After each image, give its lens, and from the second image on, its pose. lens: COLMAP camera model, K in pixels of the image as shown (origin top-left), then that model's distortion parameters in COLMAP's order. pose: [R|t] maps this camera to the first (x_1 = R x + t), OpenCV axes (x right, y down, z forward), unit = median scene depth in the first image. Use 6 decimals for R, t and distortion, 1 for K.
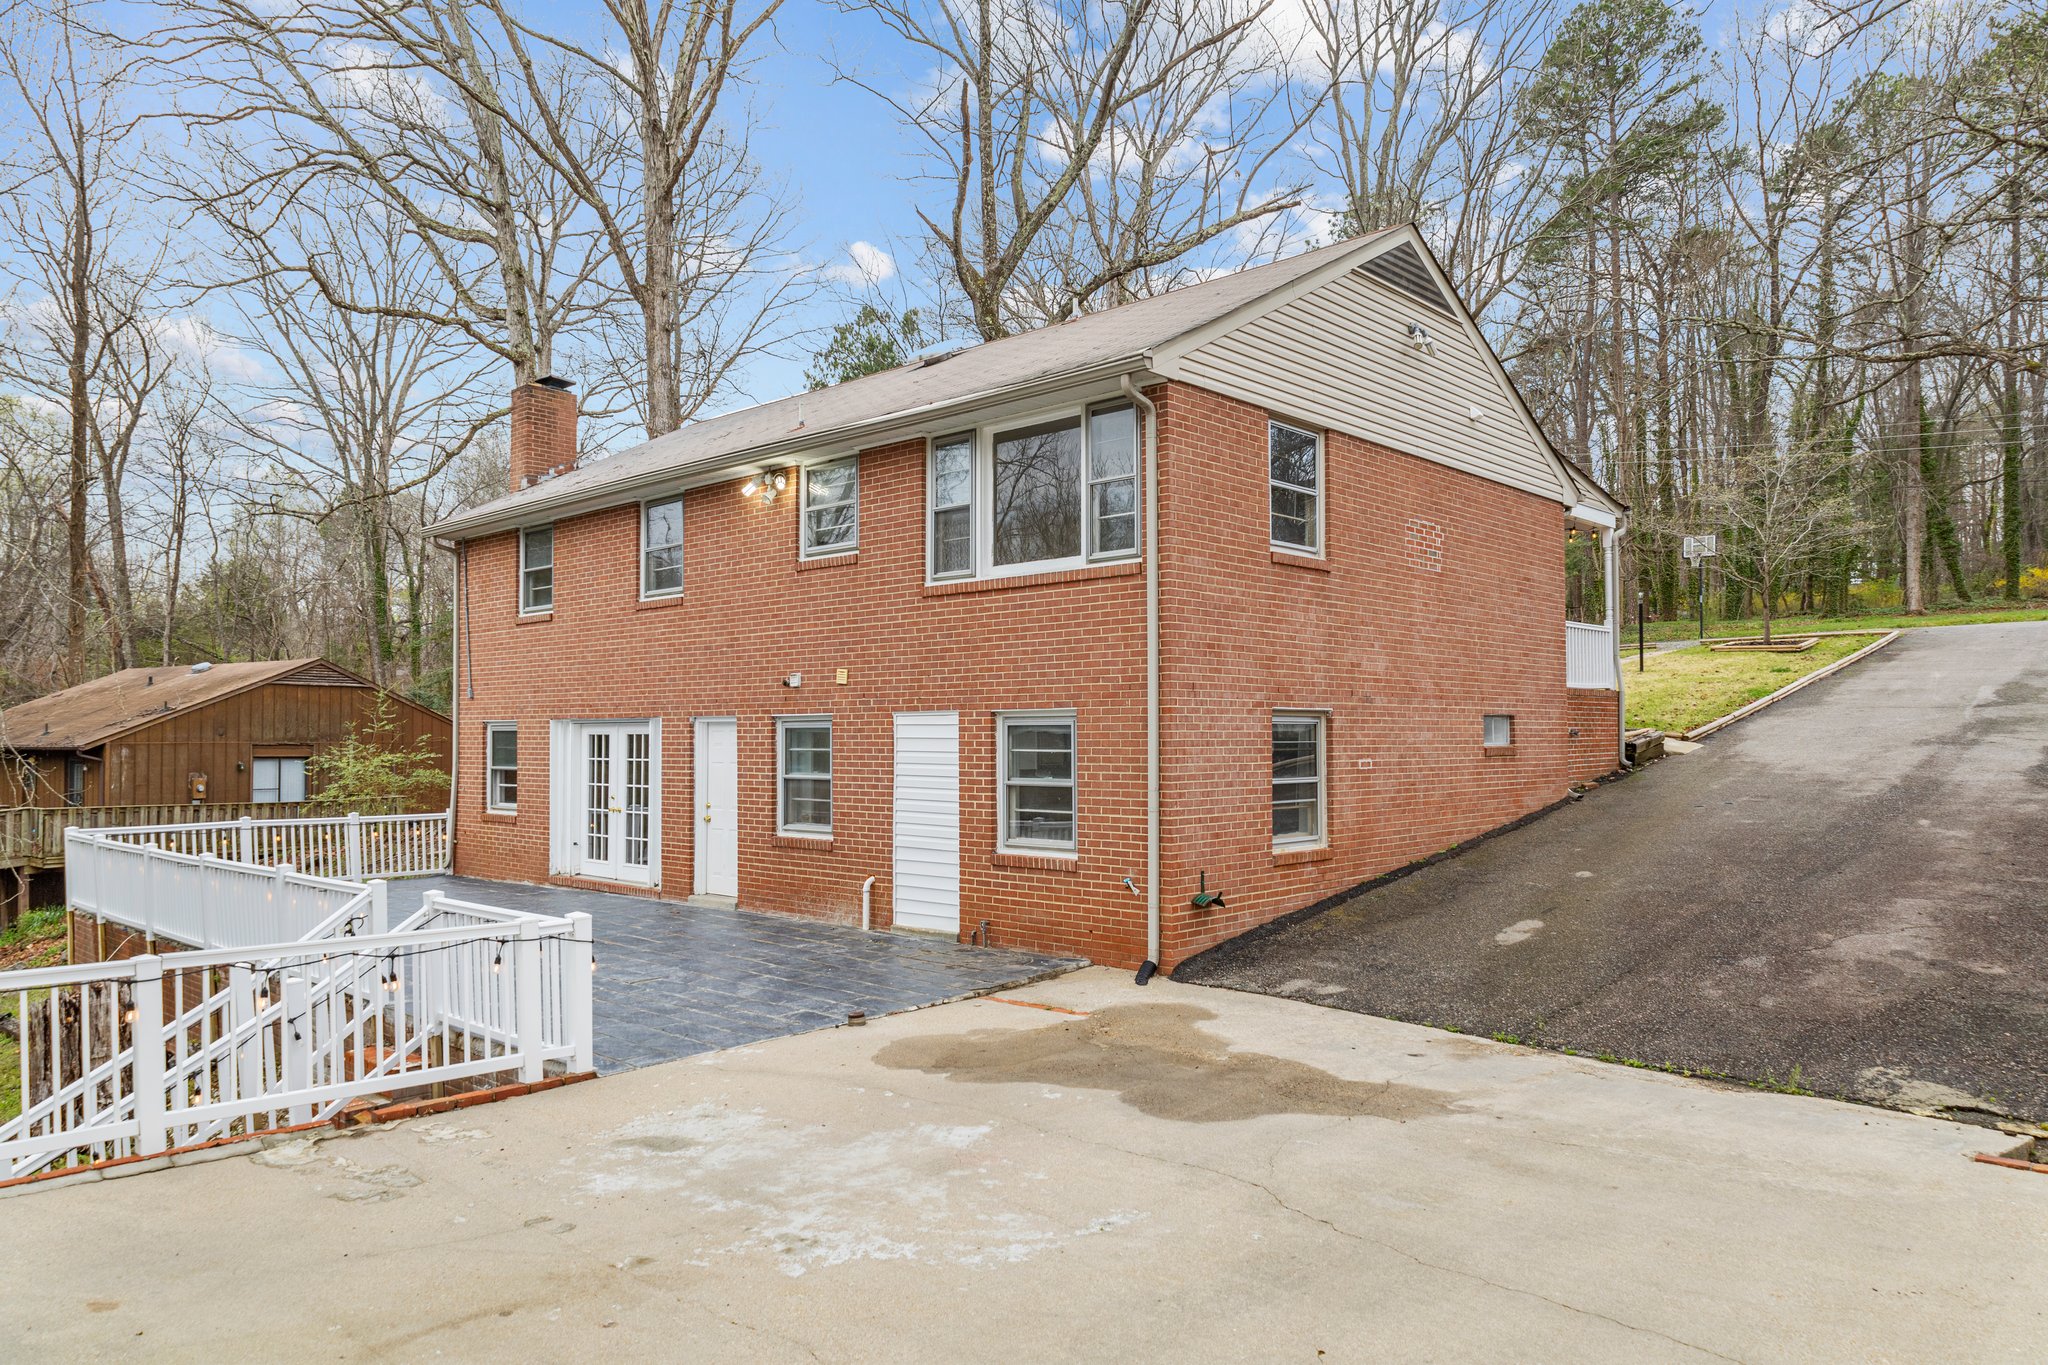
lens RADIAL K [[1372.4, 0, 1024.0], [0, 1372.4, 682.5], [0, 0, 1]] dist [-0.003784, -0.000643]
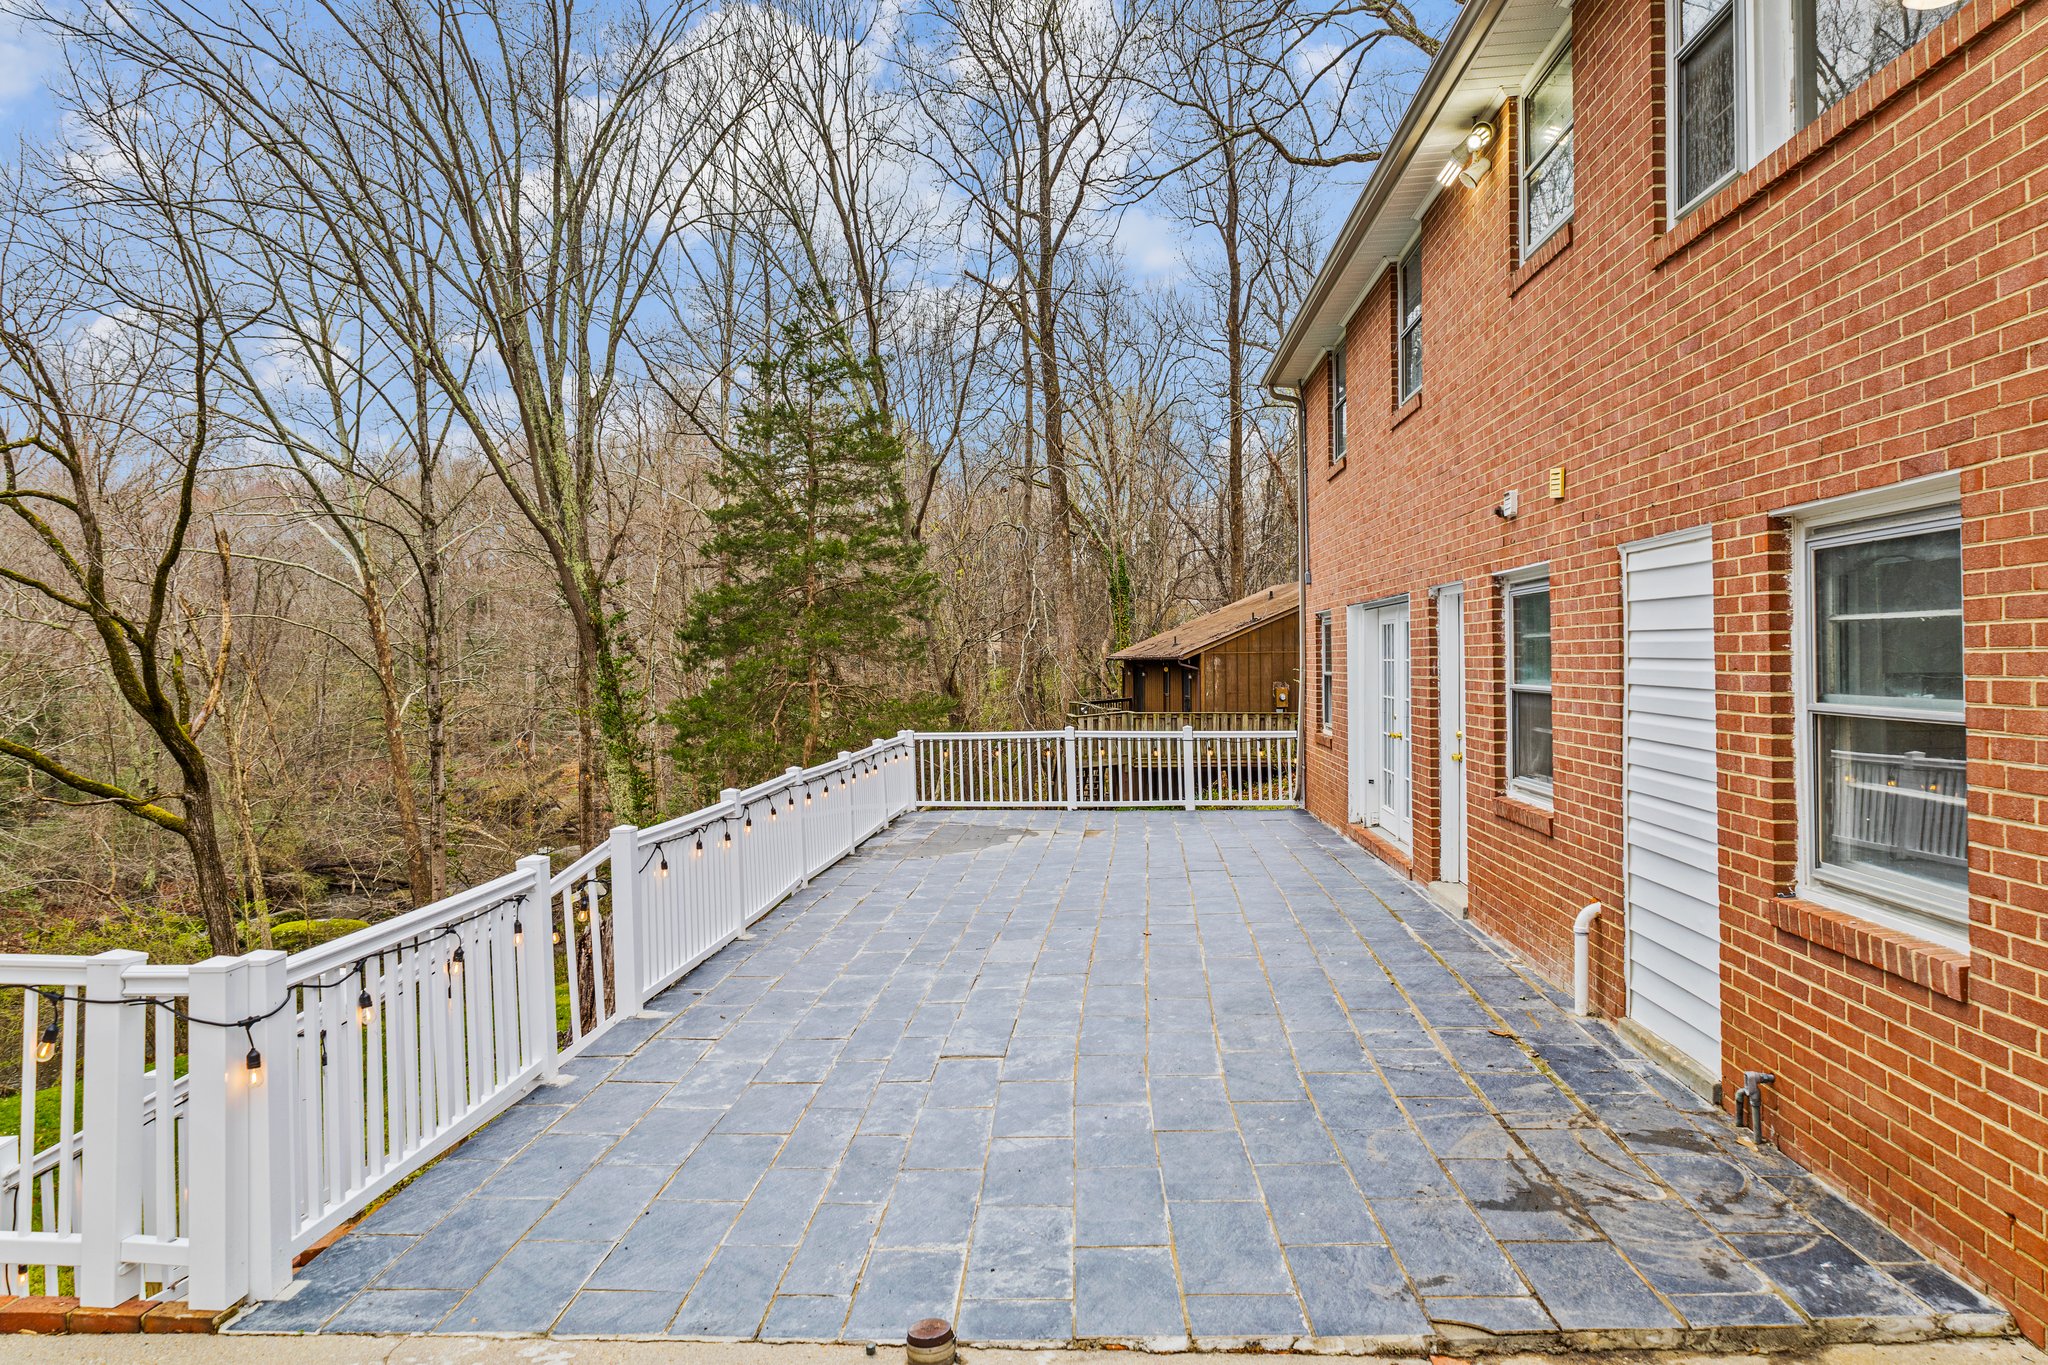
lens RADIAL K [[1347.7, 0, 1025.0], [0, 1347.7, 622.8], [0, 0, 1]] dist [0.001344, 0.001324]
pose [[0.637989, -0.020753, -0.769766, 0.115102], [0.032926, 0.999458, 0.000344, 0.038775], [0.769342, -0.025565, 0.638326, 0.543489]]
